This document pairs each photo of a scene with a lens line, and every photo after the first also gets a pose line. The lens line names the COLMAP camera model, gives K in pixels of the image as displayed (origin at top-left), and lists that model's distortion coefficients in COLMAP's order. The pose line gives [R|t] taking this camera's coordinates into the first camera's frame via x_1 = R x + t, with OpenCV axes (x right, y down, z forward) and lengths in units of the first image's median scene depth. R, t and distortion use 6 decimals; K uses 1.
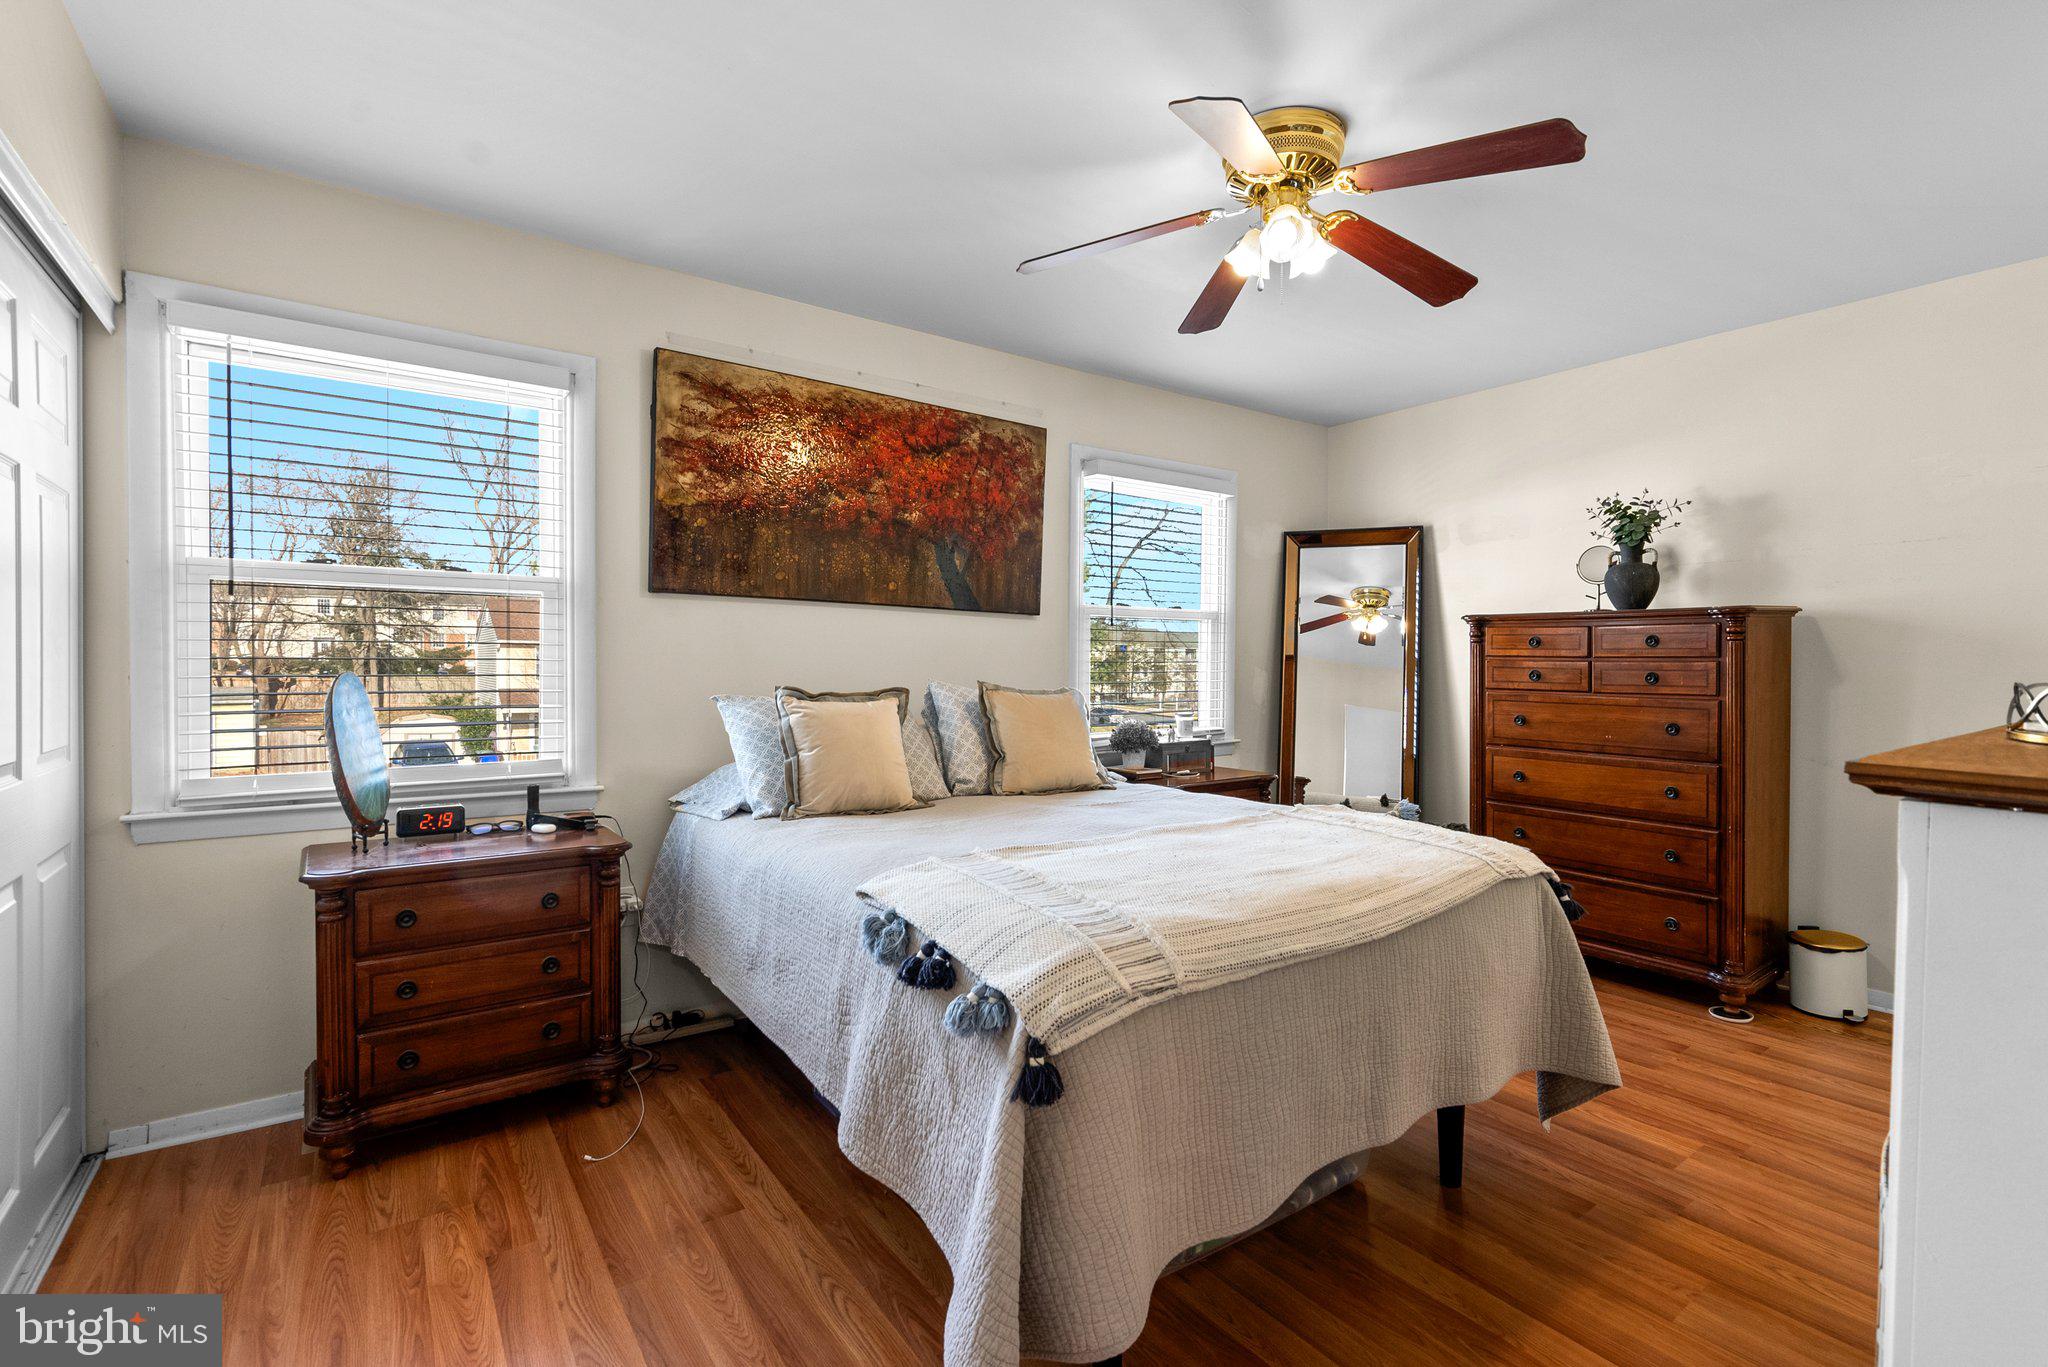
lens RADIAL K [[939.8, 0, 1034.6], [0, 939.8, 682.2], [0, 0, 1]] dist [-0.001731, 0.000151]
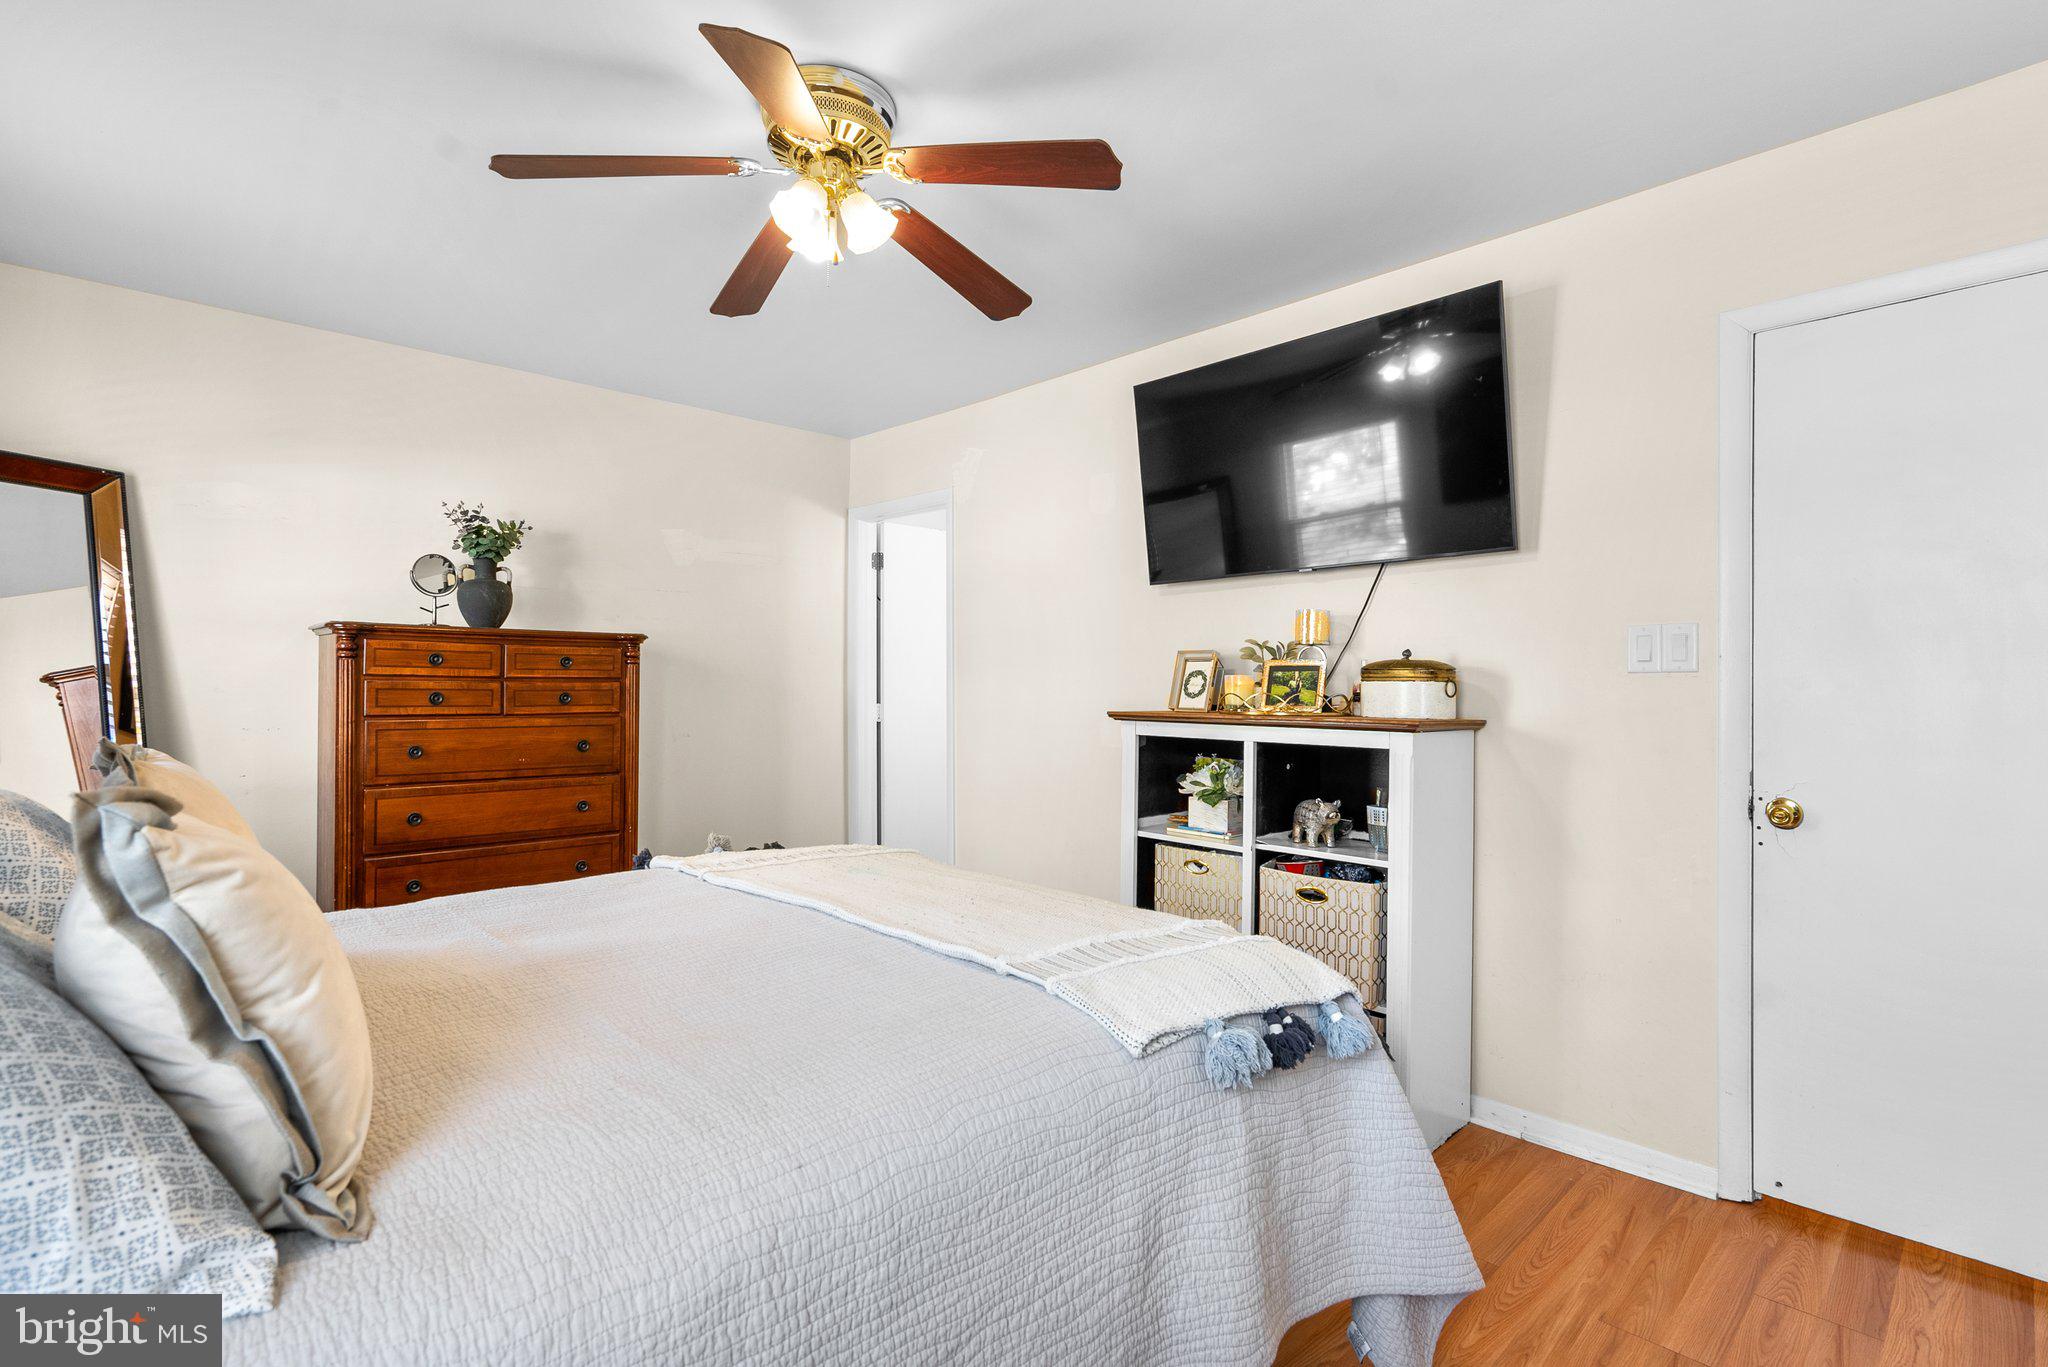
lens RADIAL K [[939.8, 0, 1045.8], [0, 939.8, 683.6], [0, 0, 1]] dist [-0.001731, 0.000151]
pose [[-0.148323, -0.004218, 0.988930, -0.407075], [0.015984, 0.999850, 0.006662, -0.017487], [-0.988810, 0.016795, -0.148234, 0.582228]]
